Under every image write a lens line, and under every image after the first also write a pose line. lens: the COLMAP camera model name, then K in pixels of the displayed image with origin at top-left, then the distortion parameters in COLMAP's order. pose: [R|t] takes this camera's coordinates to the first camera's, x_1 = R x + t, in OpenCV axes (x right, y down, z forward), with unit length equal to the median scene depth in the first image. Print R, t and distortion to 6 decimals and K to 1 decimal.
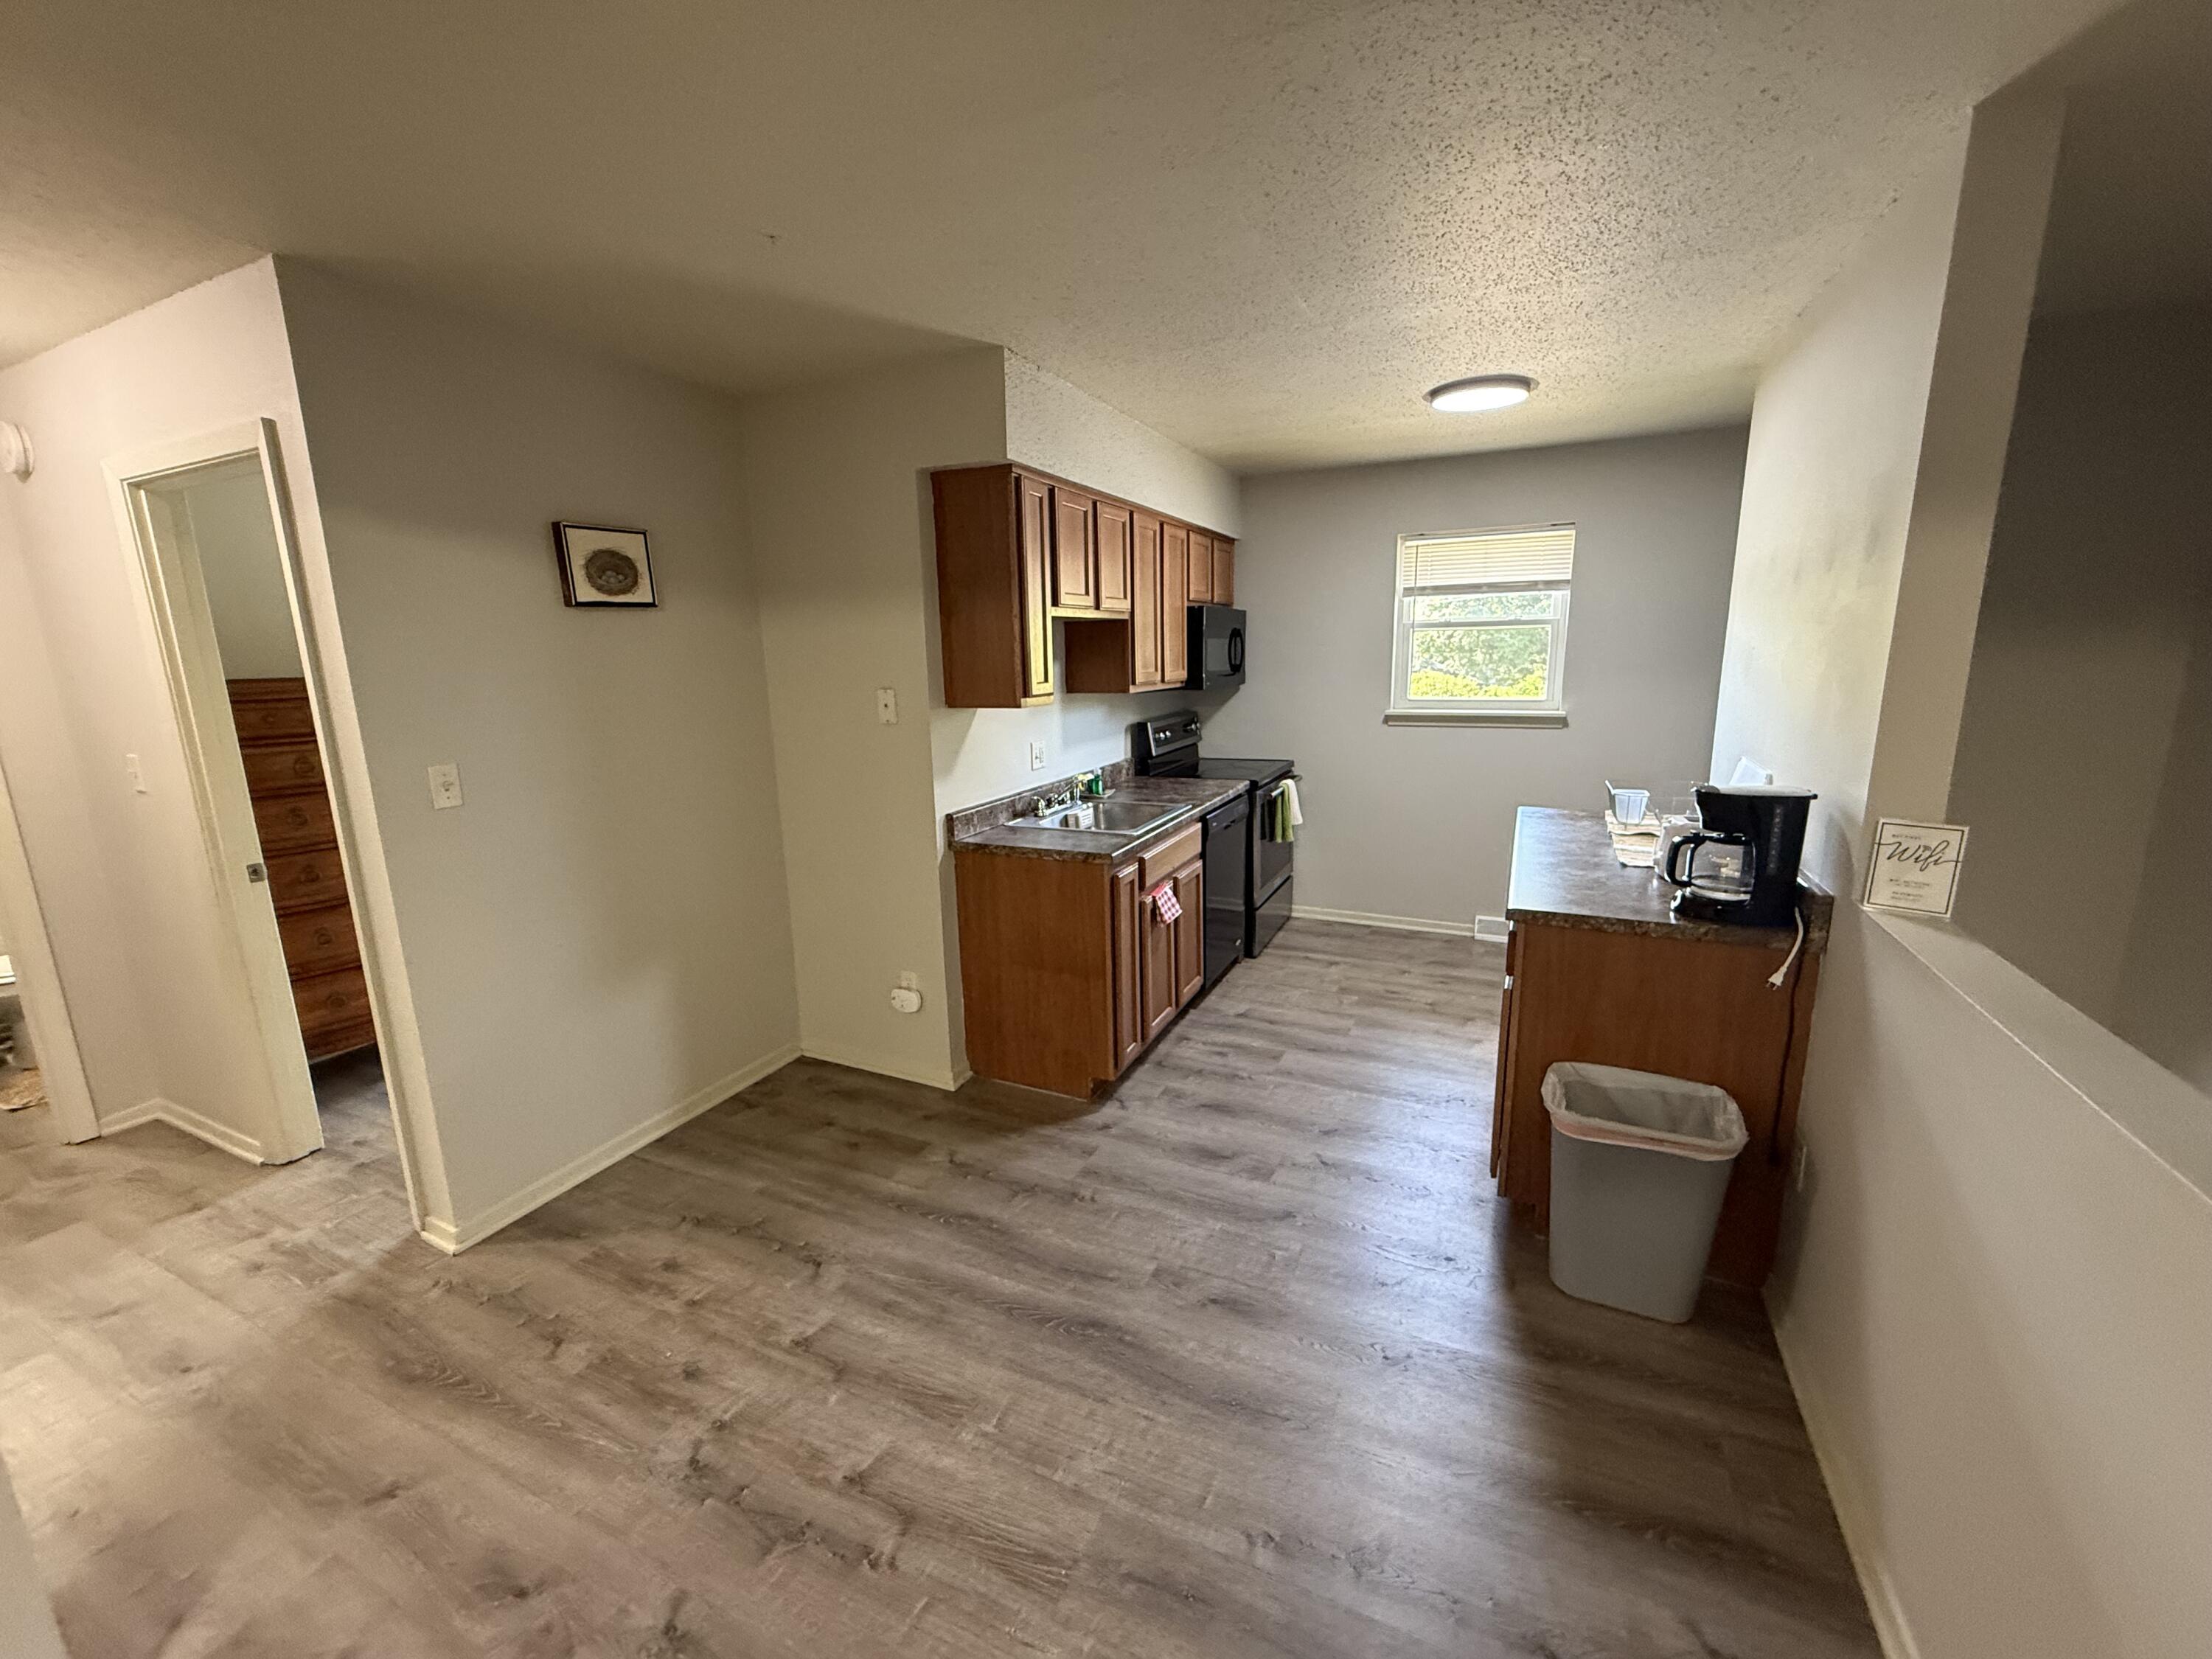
lens RADIAL K [[879.7, 0, 1101.2], [0, 879.7, 830.5], [0, 0, 1]] dist [-0.001458, 0.000683]
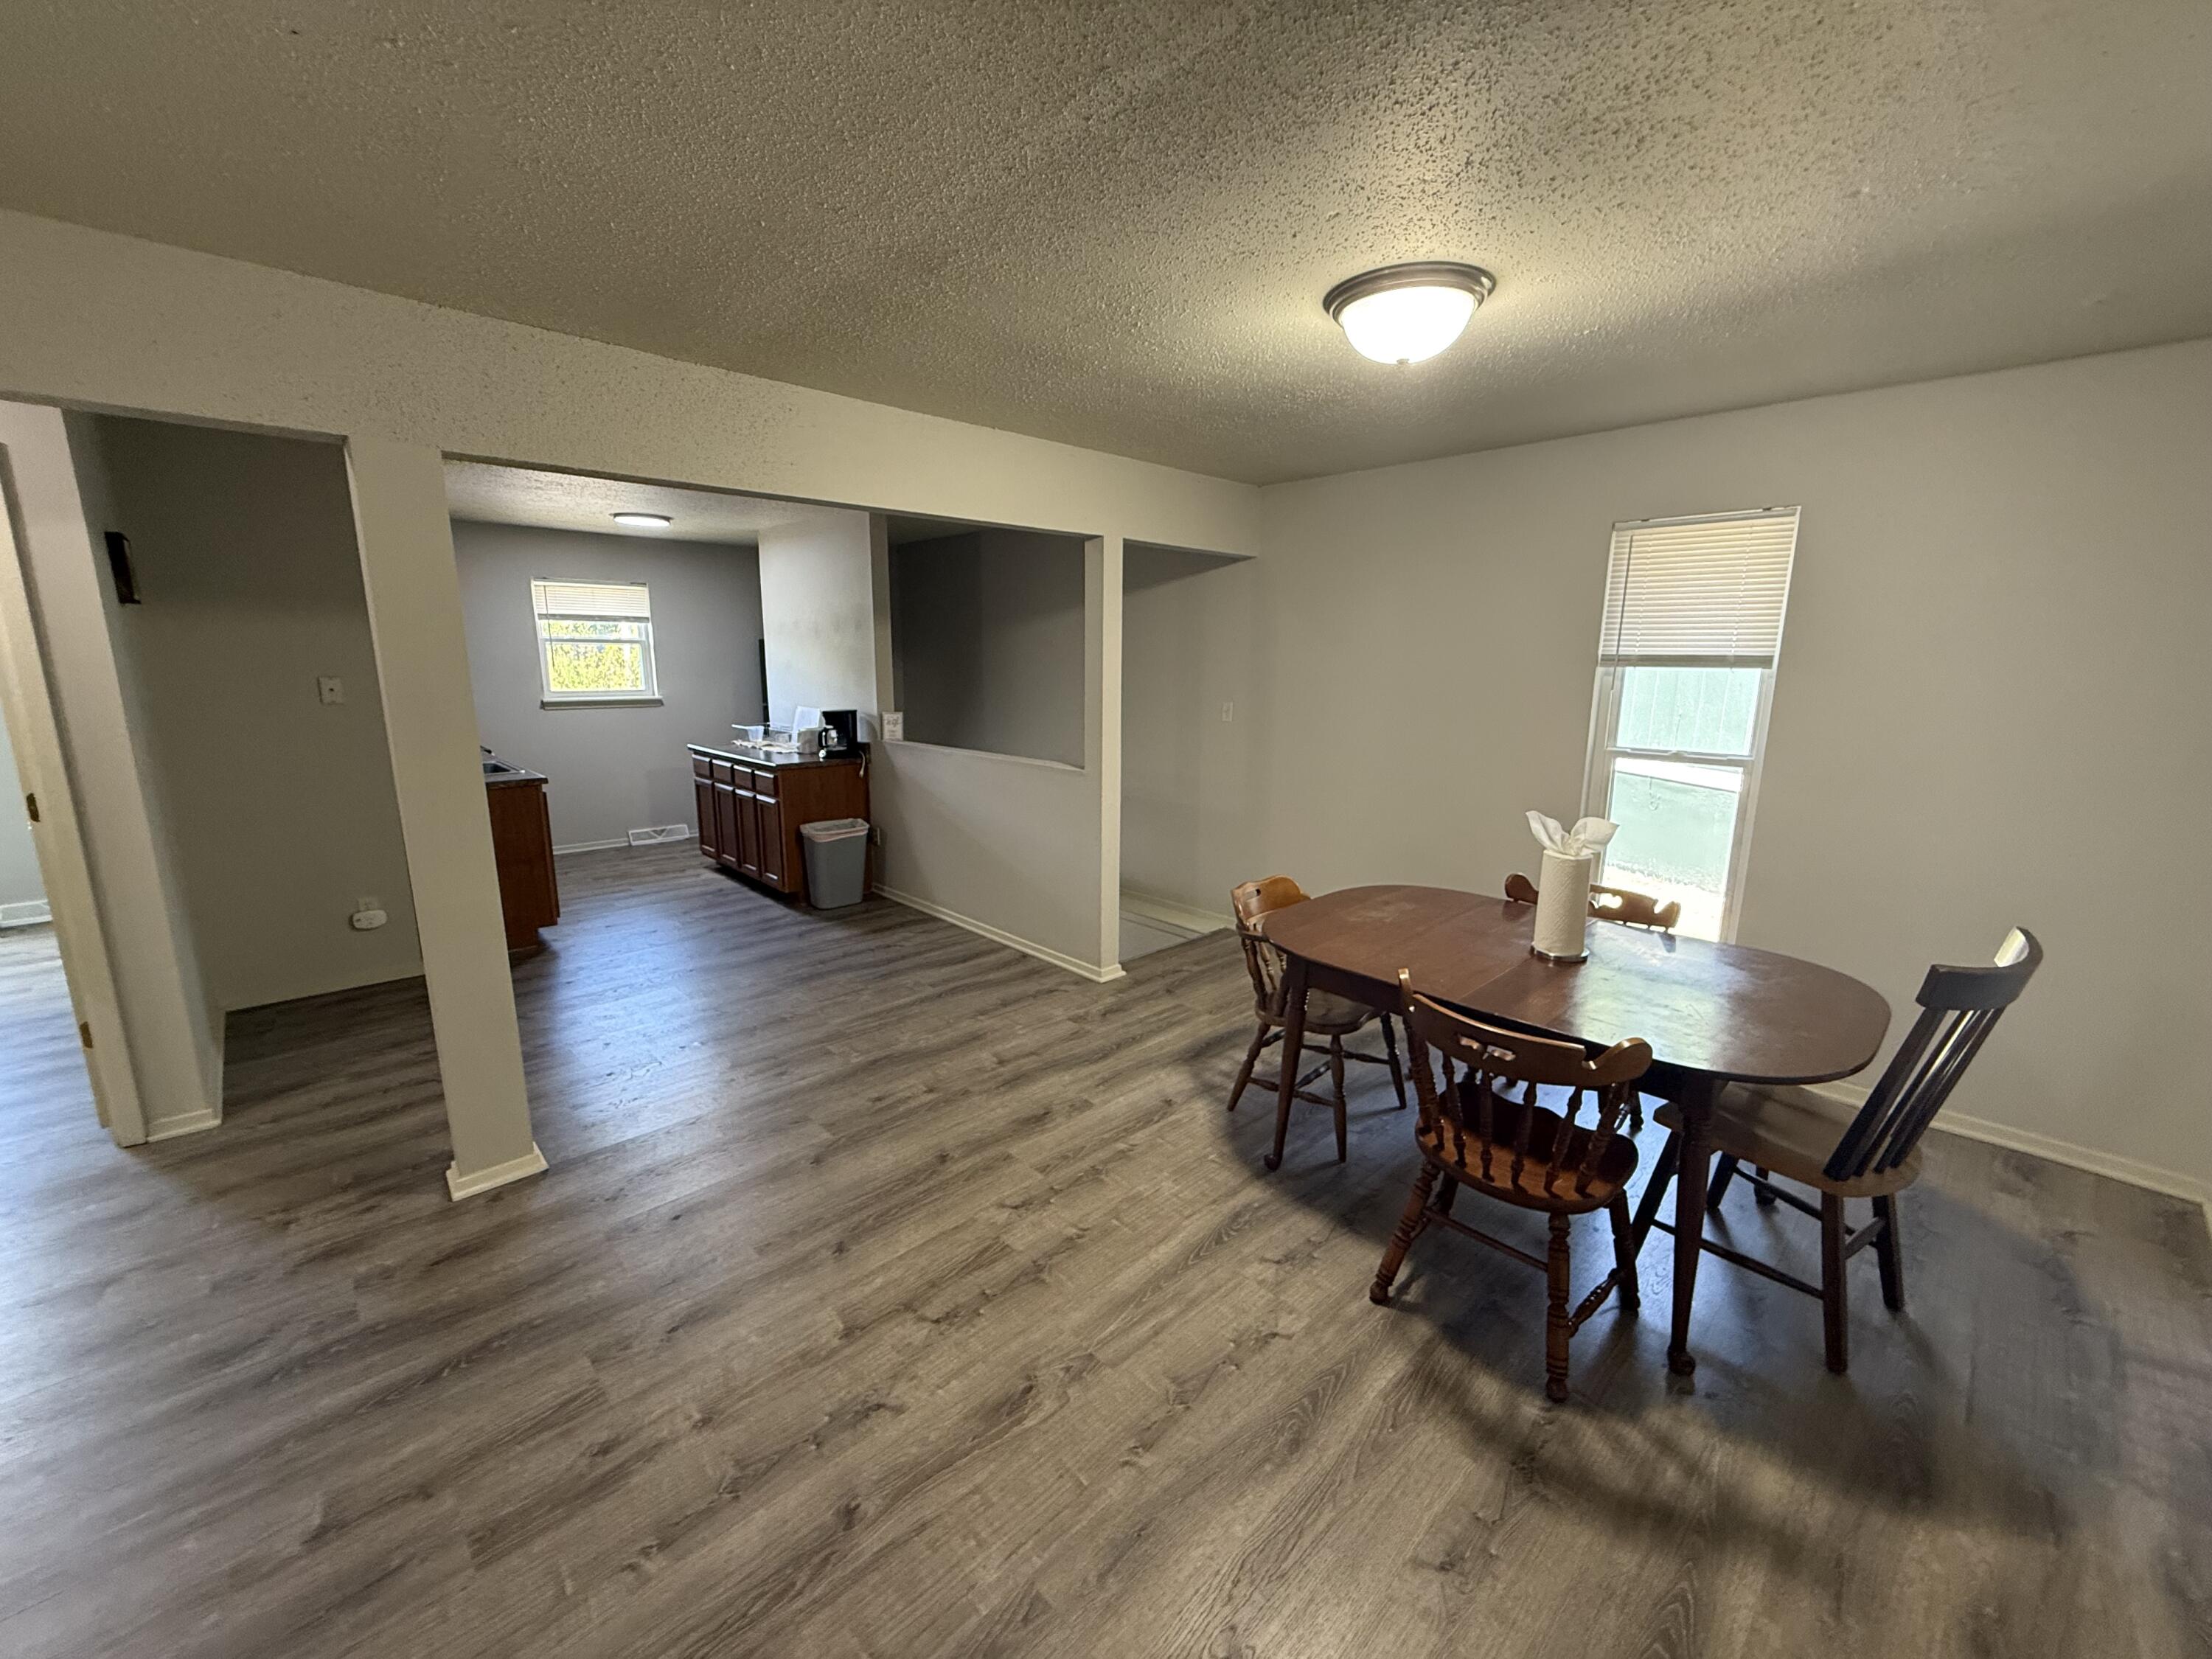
lens RADIAL K [[879.7, 0, 1107.0], [0, 879.7, 830.7], [0, 0, 1]] dist [-0.001458, 0.000683]
pose [[0.353170, -0.158794, 0.921985, -0.762050], [0.172447, 0.979653, 0.102670, 0.090706], [-0.919529, 0.122734, 0.373368, -0.373026]]
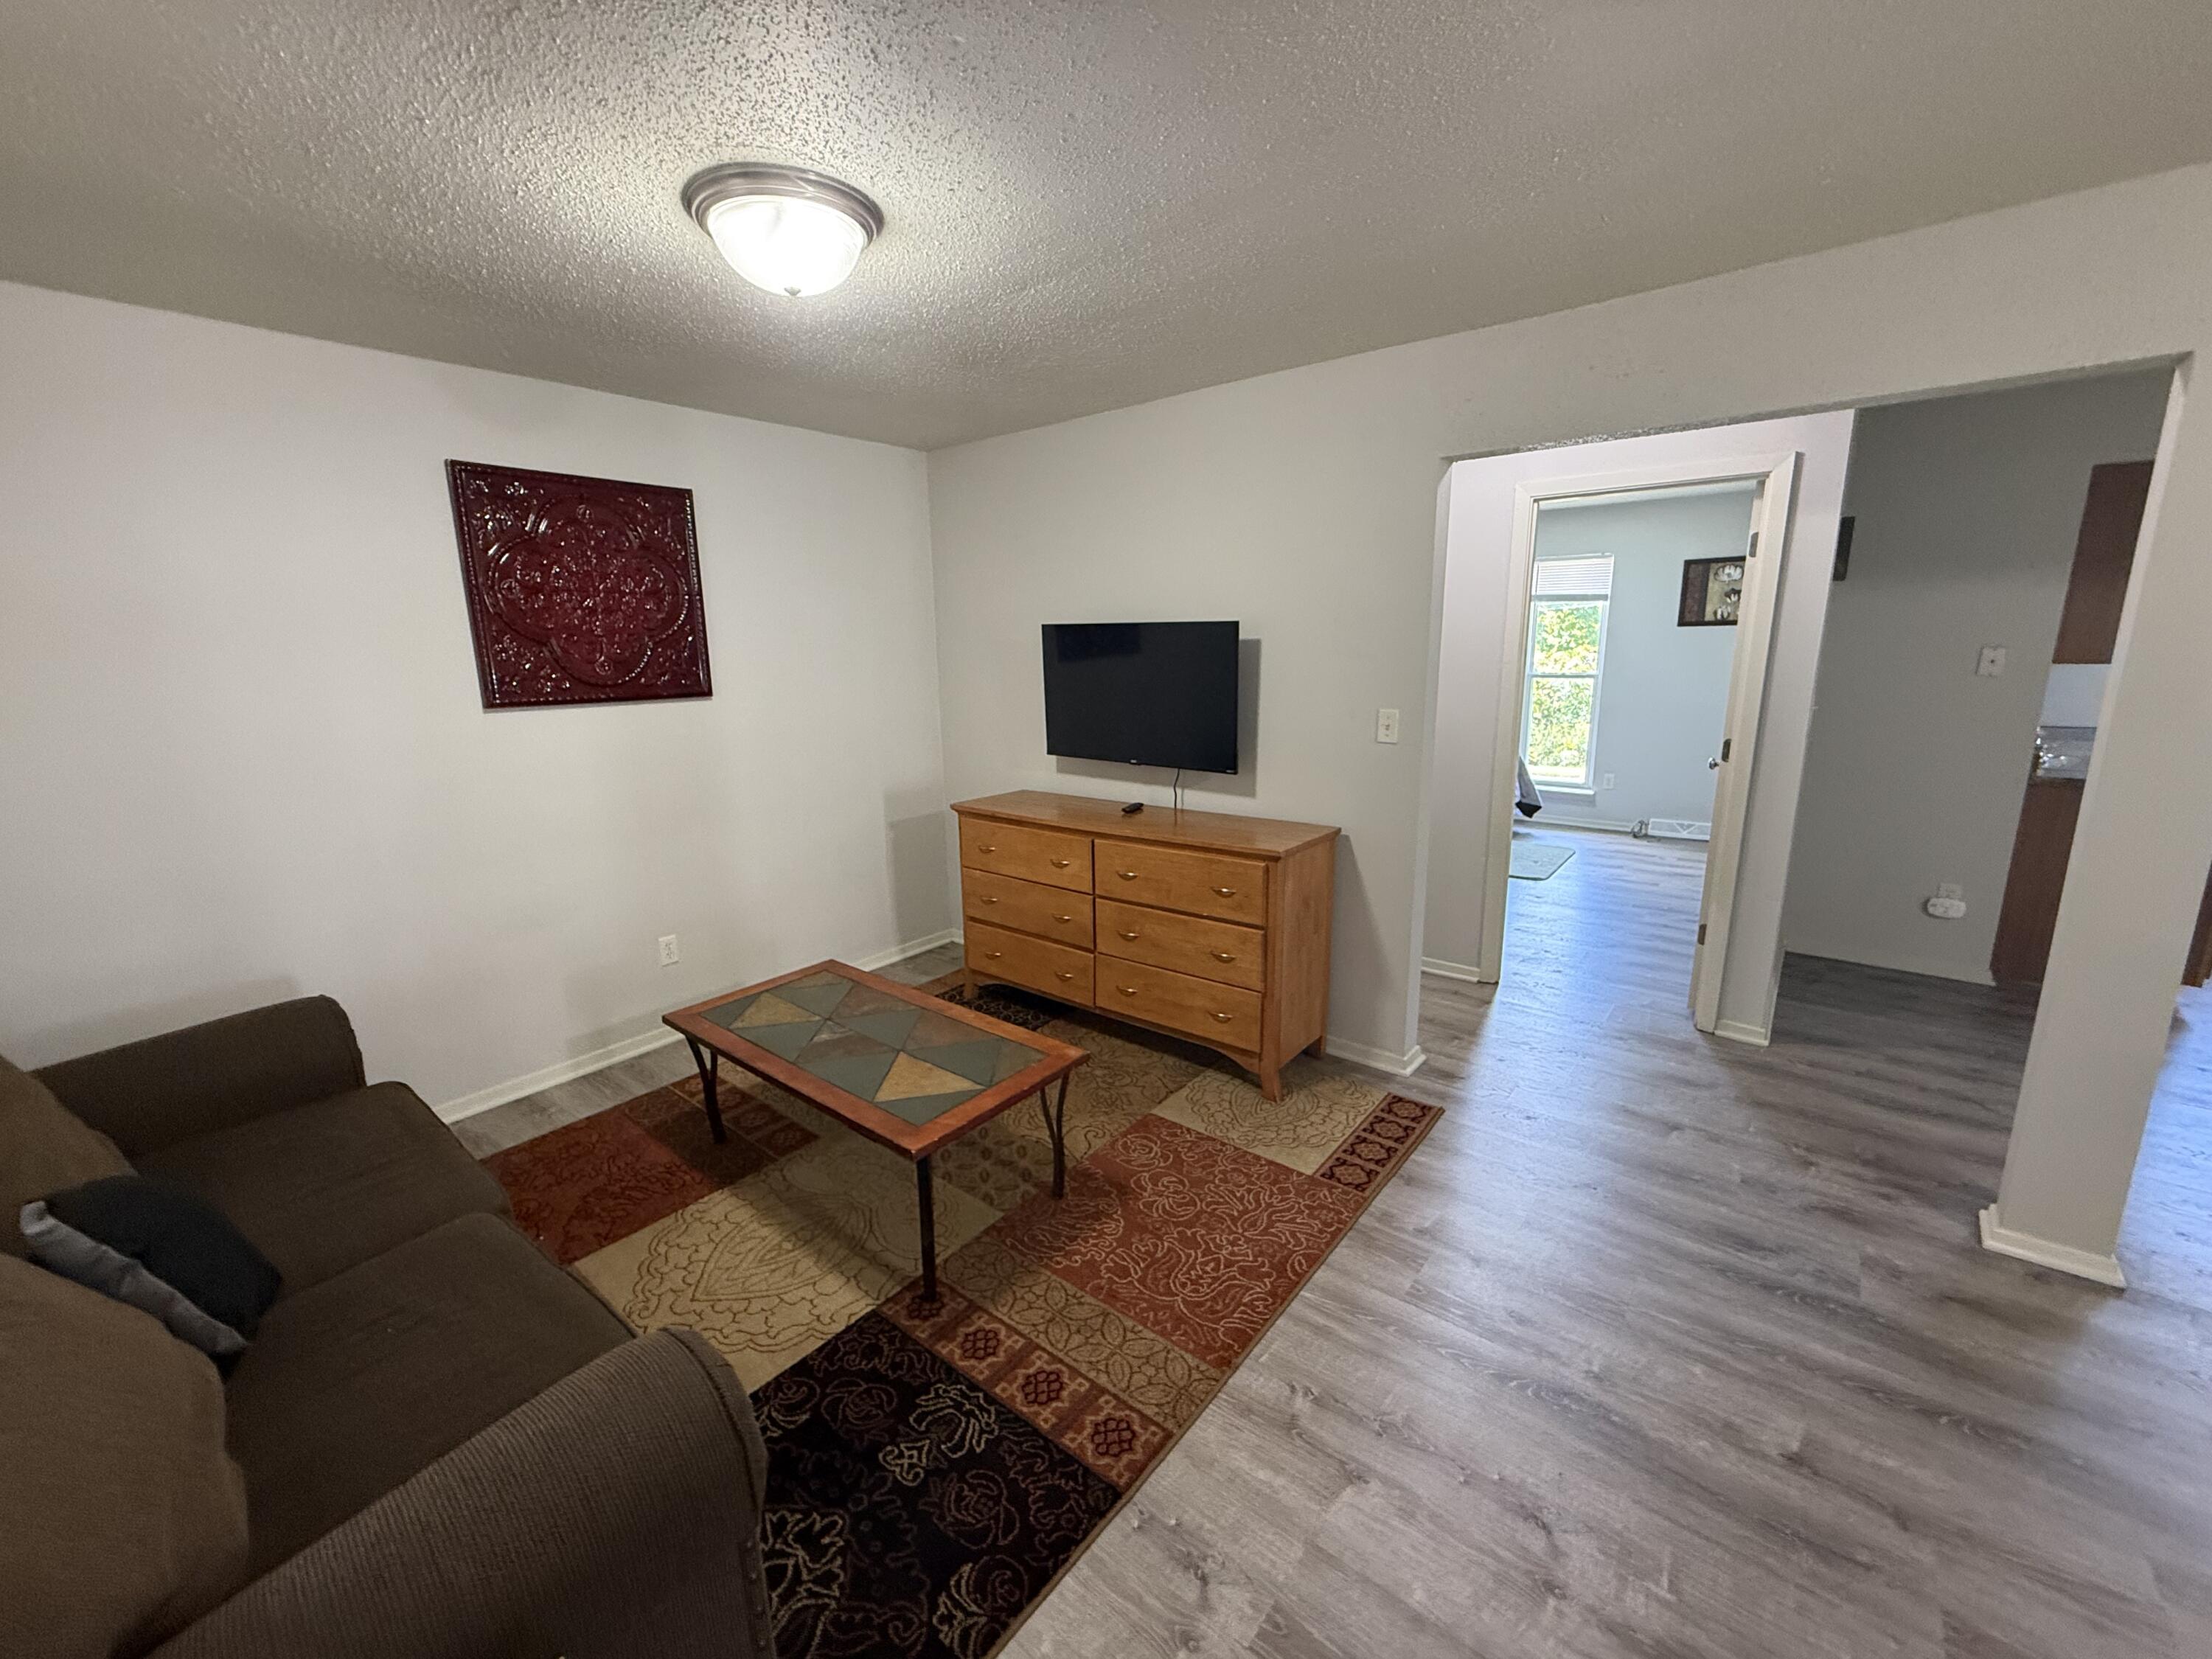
lens RADIAL K [[879.7, 0, 1096.3], [0, 879.7, 838.2], [0, 0, 1]] dist [-0.001458, 0.000683]
pose [[0.969867, 0.055928, -0.237131, -0.809239], [-0.050254, 0.998288, 0.029911, 0.090620], [0.238398, -0.017093, 0.971017, -0.339909]]
